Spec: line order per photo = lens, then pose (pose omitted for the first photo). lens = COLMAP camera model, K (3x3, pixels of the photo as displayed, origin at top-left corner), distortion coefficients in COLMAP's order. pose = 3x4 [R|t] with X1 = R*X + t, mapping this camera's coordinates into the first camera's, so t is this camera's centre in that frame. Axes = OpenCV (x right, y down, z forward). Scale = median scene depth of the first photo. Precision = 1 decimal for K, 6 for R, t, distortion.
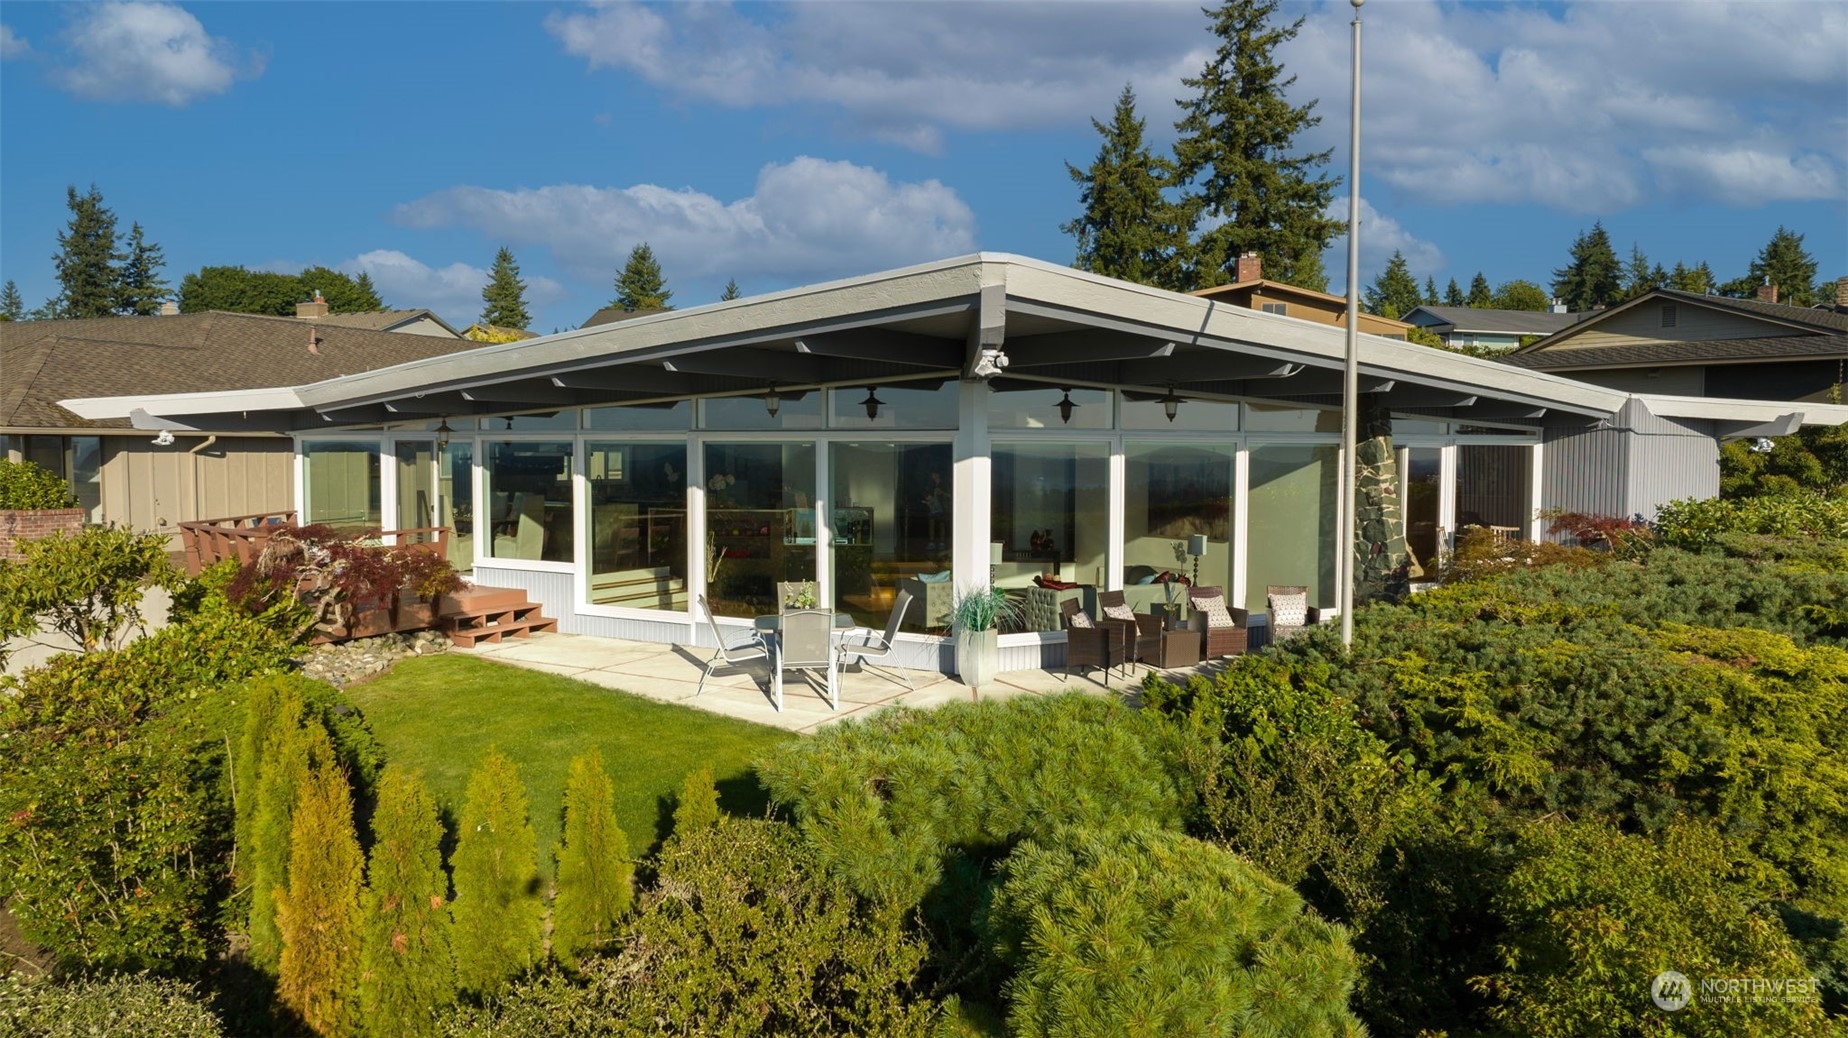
lens RADIAL K [[1297.4, 0, 924.0], [0, 1297.4, 519.0], [0, 0, 1]] dist [-0.041829, 0.046085]
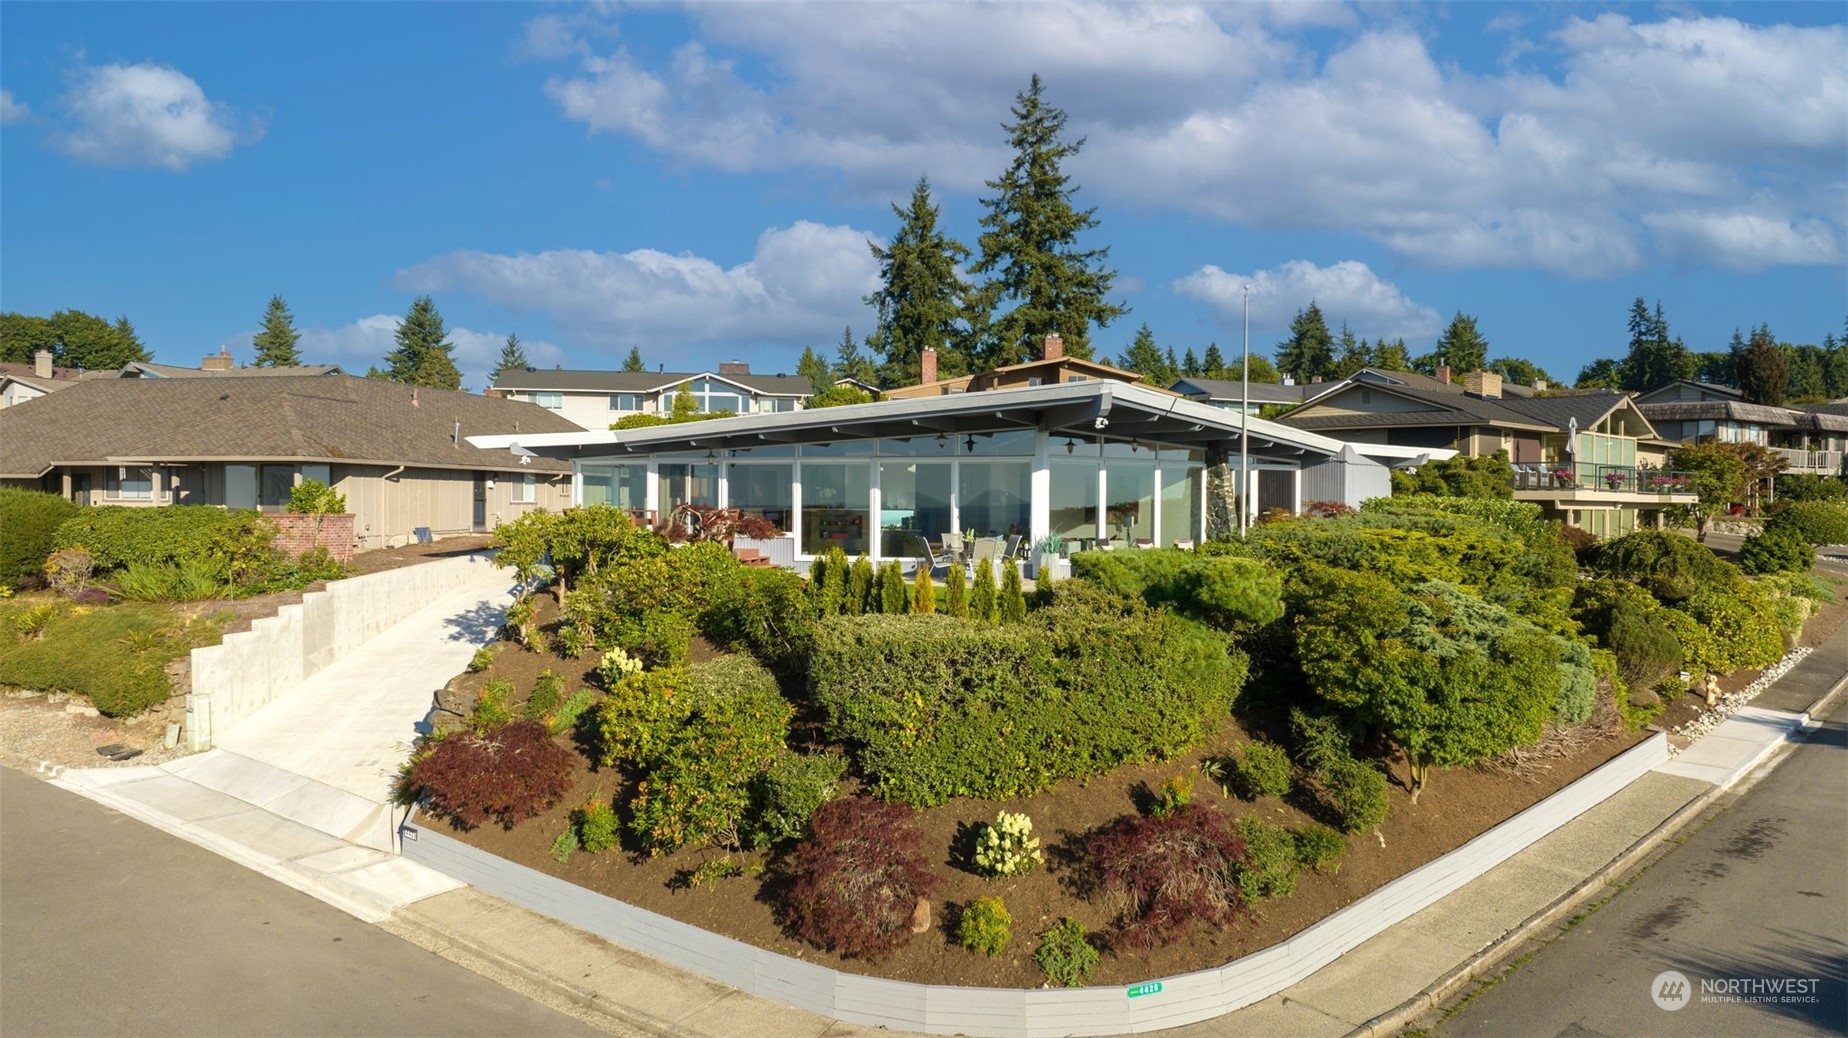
lens RADIAL K [[1481.3, 0, 865.8], [0, 1481.3, 525.1], [0, 0, 1]] dist [-0.003935, -0.006143]
pose [[0.982168, -0.000568, 0.188004, -0.161406], [0.009713, 0.998813, -0.047724, 0.035429], [-0.187754, 0.048699, 0.981008, -0.291363]]
